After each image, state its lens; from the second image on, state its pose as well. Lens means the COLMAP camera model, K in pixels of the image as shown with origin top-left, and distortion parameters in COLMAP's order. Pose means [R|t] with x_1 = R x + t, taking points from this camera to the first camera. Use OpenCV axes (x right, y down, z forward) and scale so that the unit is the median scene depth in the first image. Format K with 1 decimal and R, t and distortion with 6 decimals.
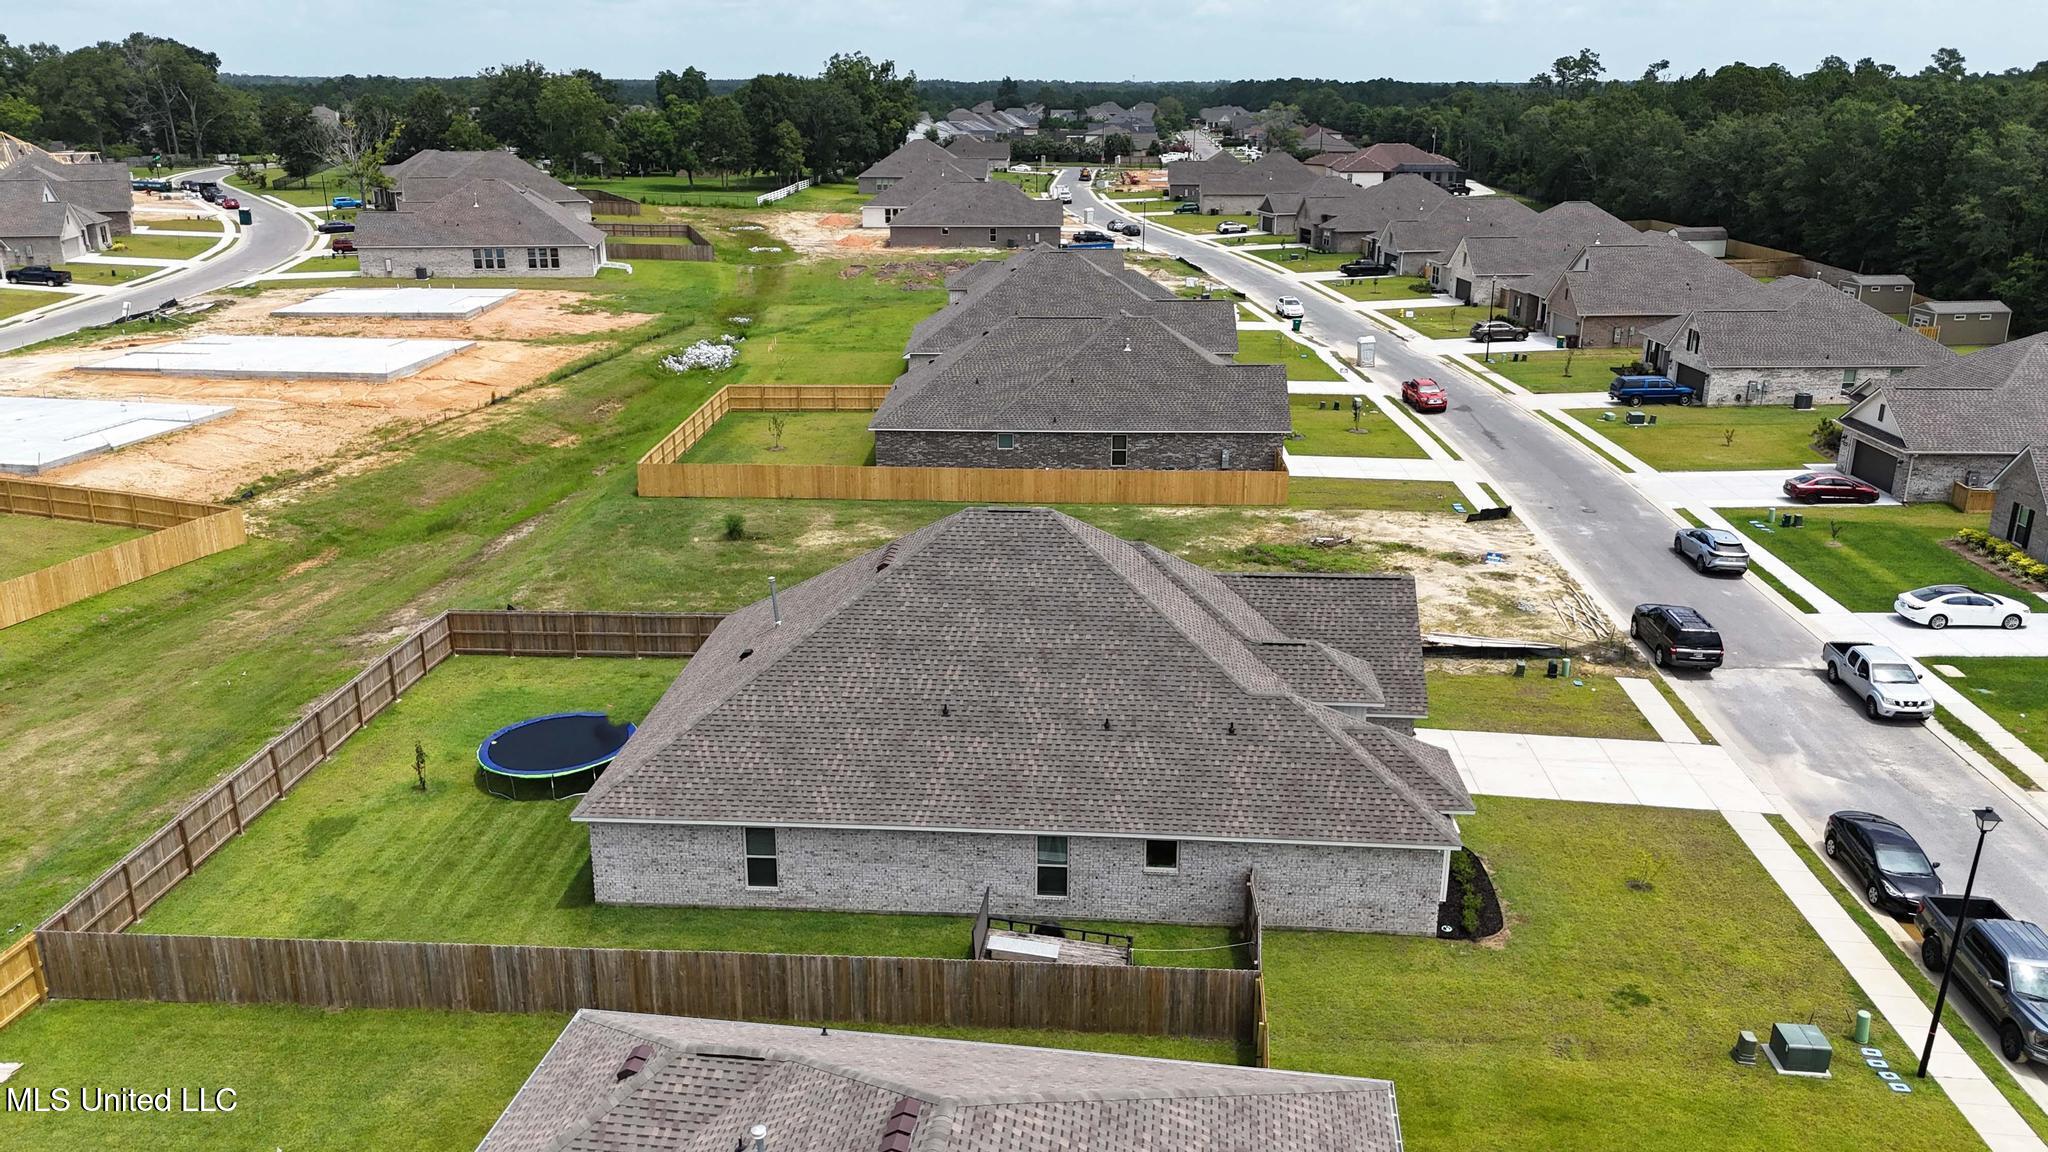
lens RADIAL K [[1504.2, 0, 1018.1], [0, 1504.2, 580.8], [0, 0, 1]] dist [0.066100, -0.059526]
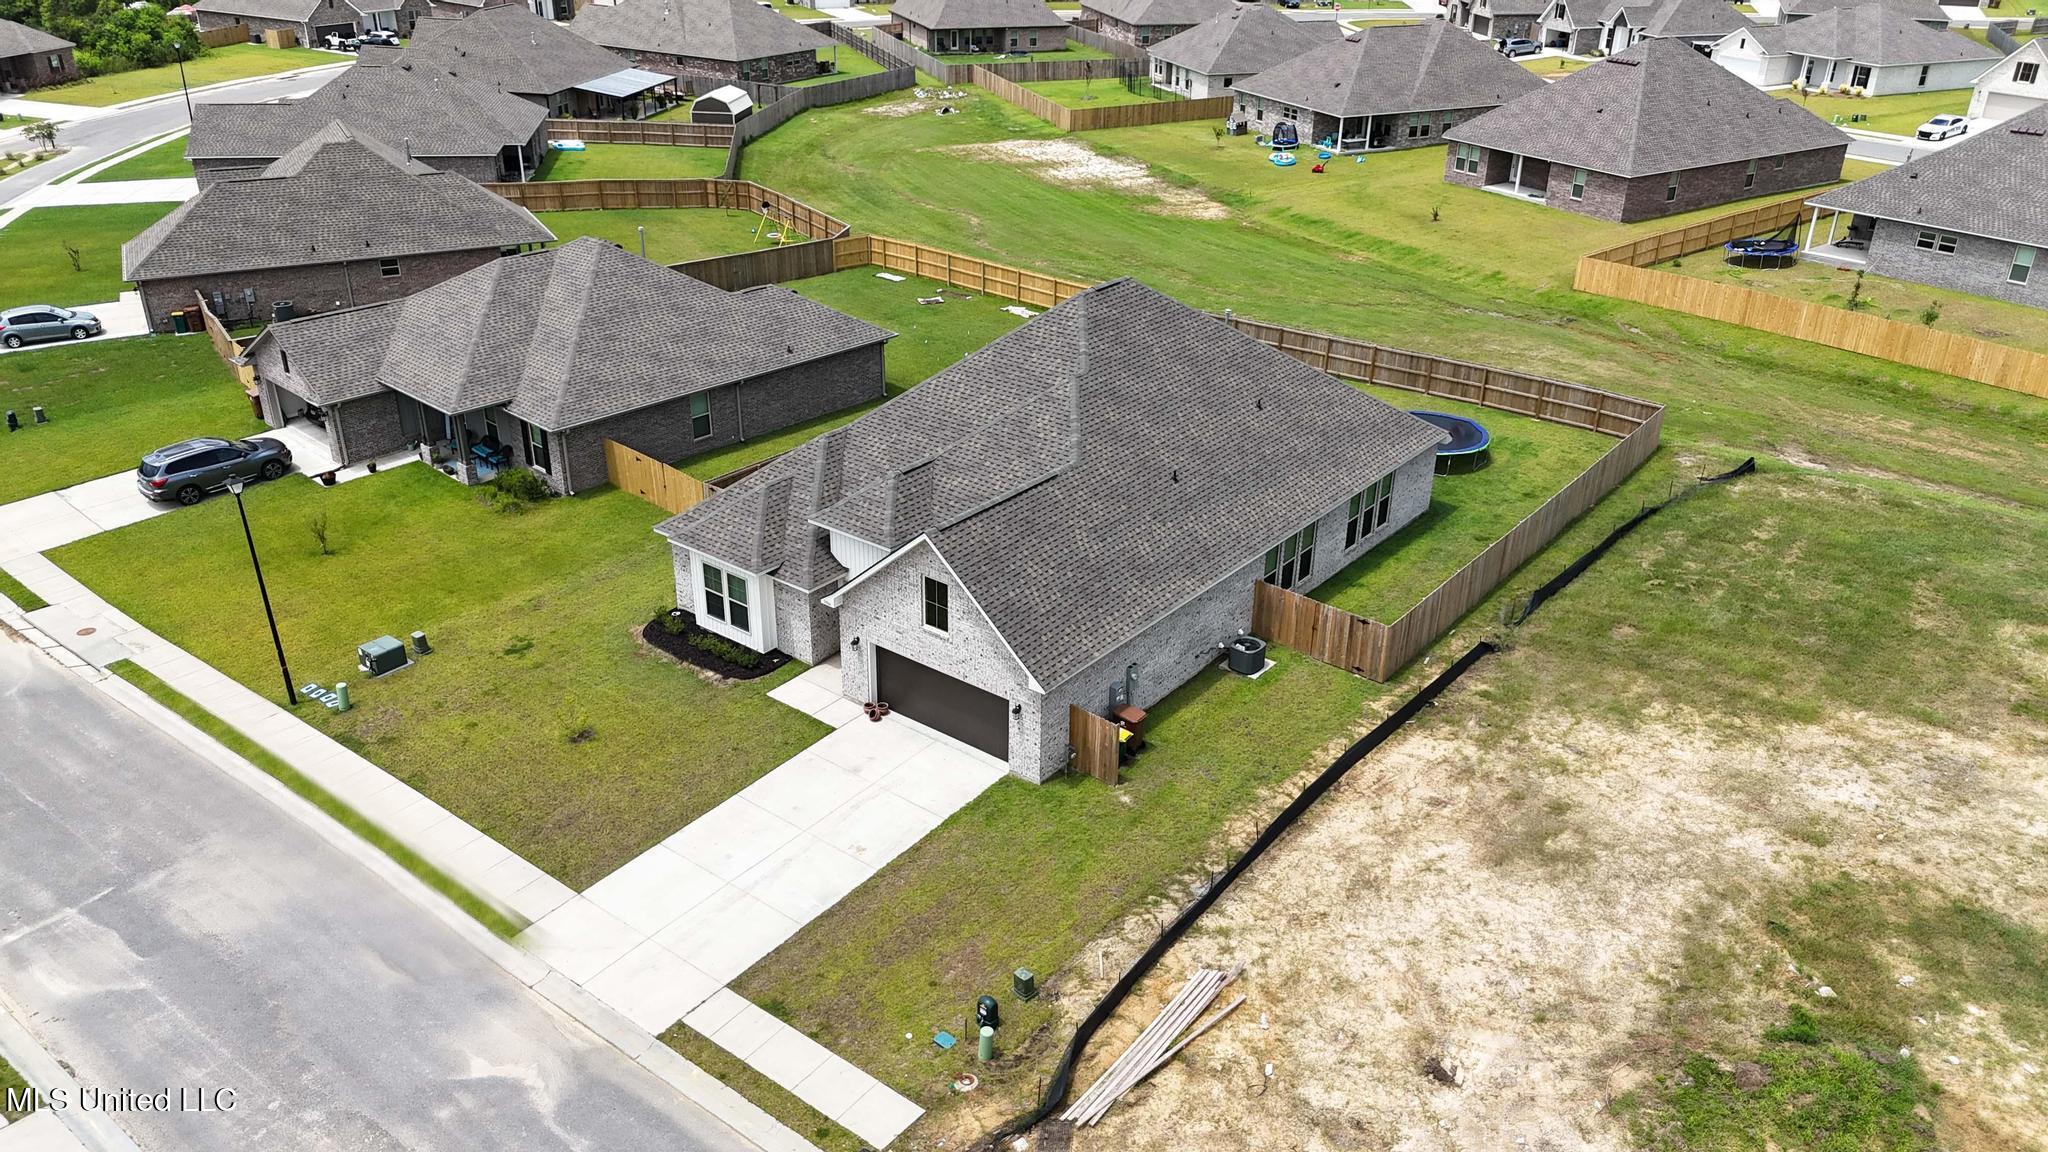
lens RADIAL K [[1504.2, 0, 1025.2], [0, 1504.2, 589.6], [0, 0, 1]] dist [0.066100, -0.059526]
pose [[-0.565500, 0.362842, -0.740645, 0.493716], [-0.266669, 0.769347, 0.580511, -0.268470], [0.780447, 0.525786, -0.338306, 0.795462]]
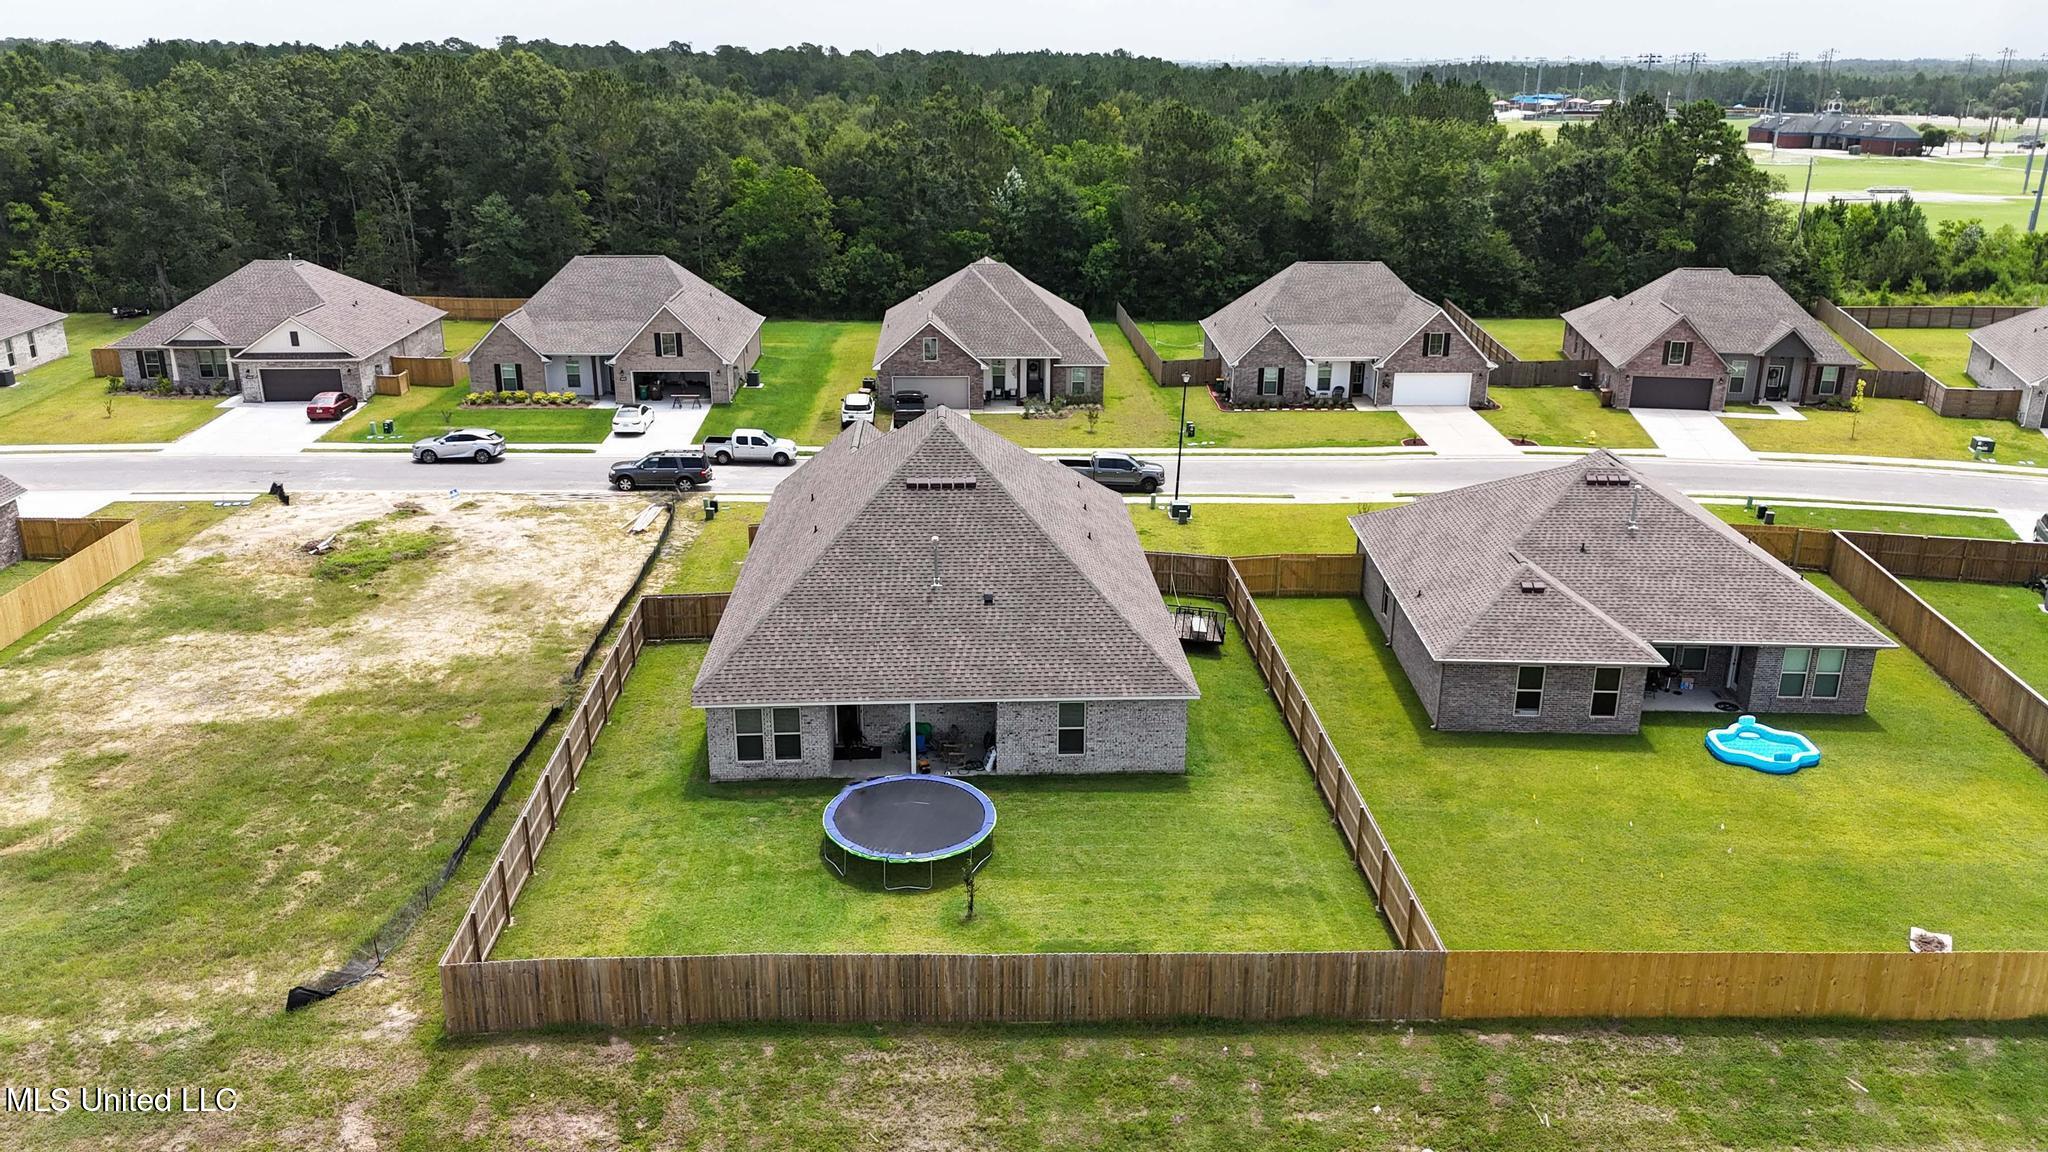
lens RADIAL K [[1504.2, 0, 1028.4], [0, 1504.2, 567.4], [0, 0, 1]] dist [0.066100, -0.059526]
pose [[-0.117494, -0.317018, 0.941113, -0.668945], [0.302379, 0.891257, 0.337975, -0.182545], [-0.945919, 0.324283, -0.008858, 0.548726]]
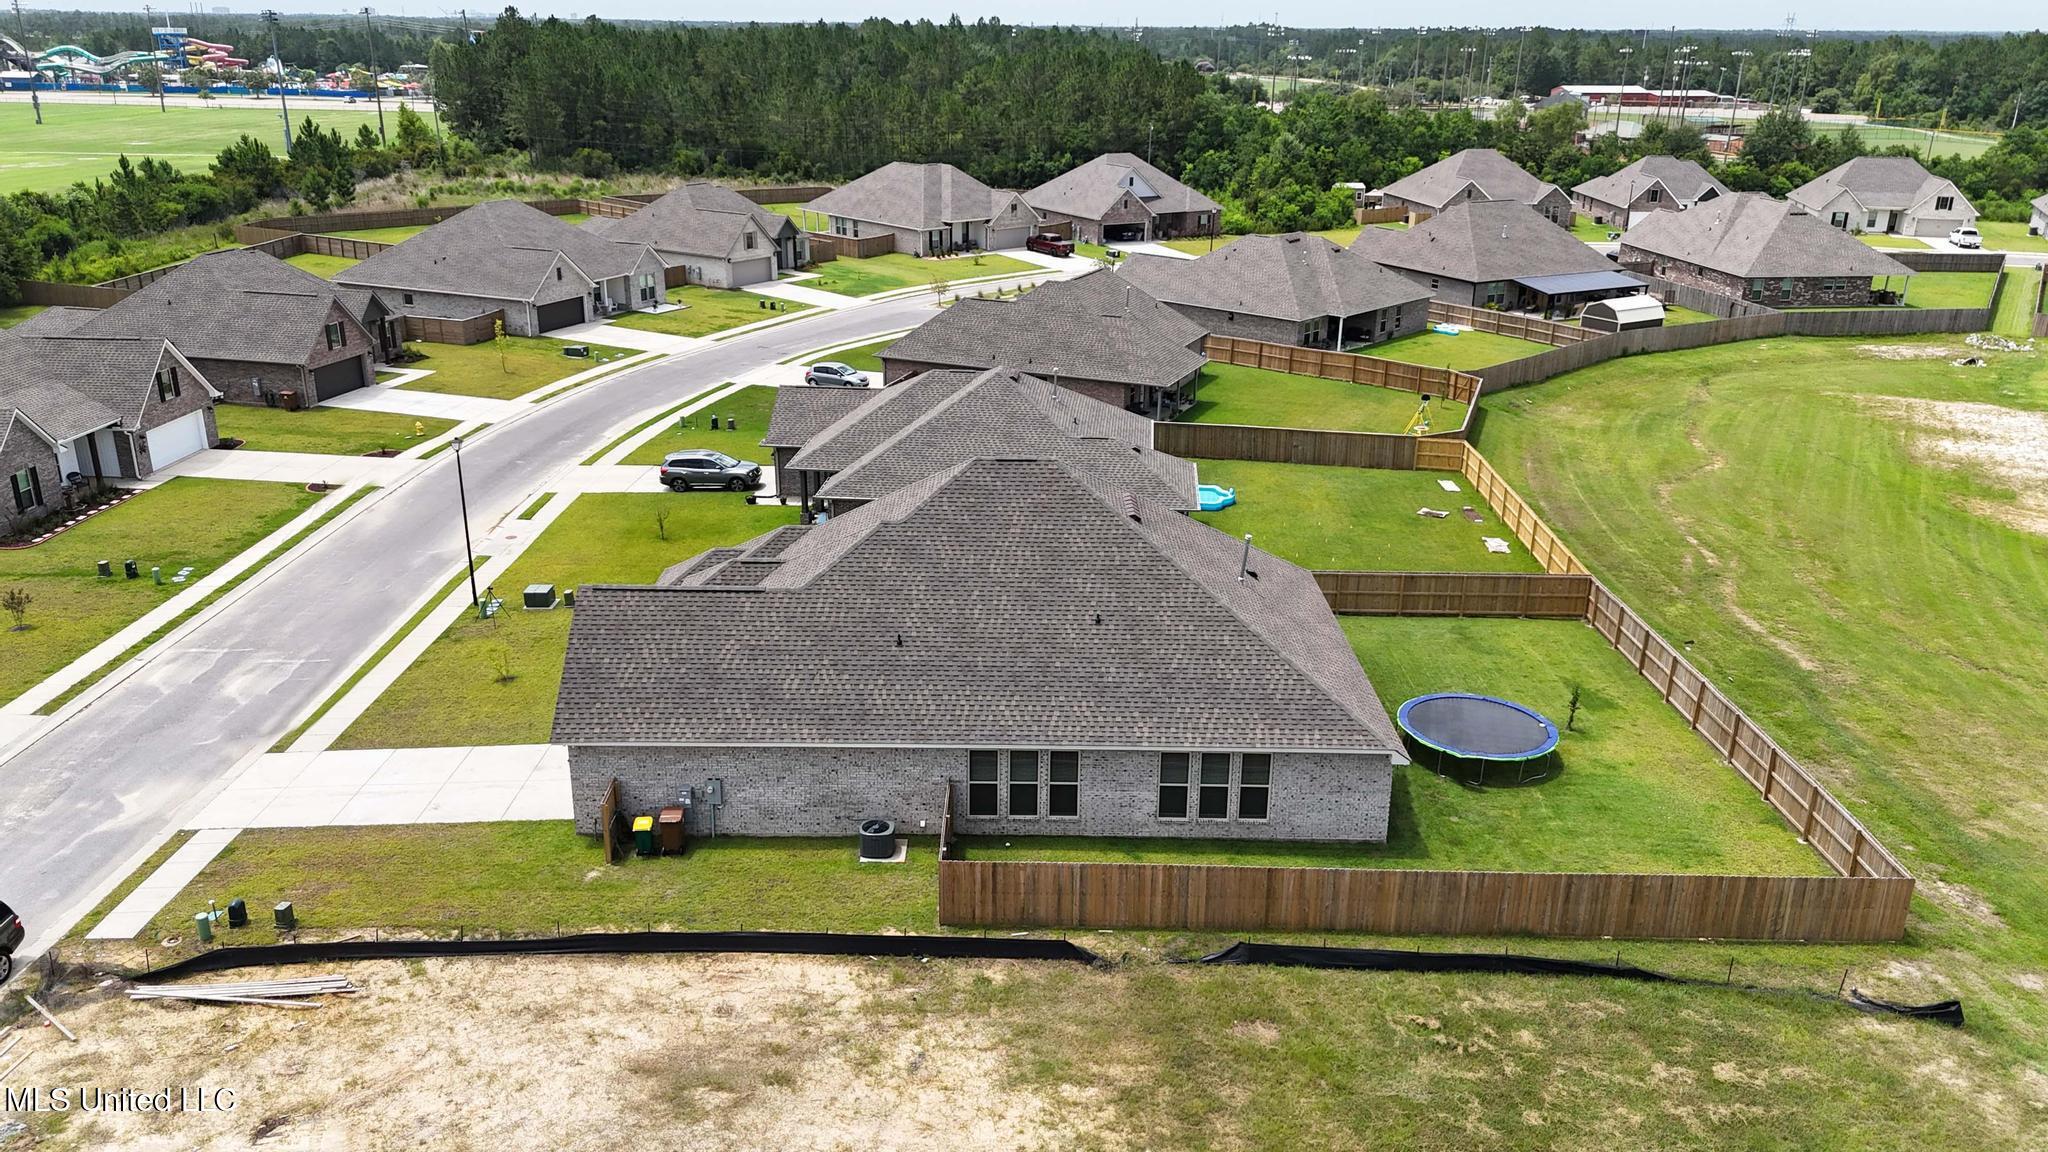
lens RADIAL K [[1504.2, 0, 1024.7], [0, 1504.2, 614.3], [0, 0, 1]] dist [0.066100, -0.059526]
pose [[-0.997704, 0.012110, -0.066632, 0.033670], [-0.032757, 0.774842, 0.631306, -0.345245], [0.059274, 0.632039, -0.772666, 1.042963]]
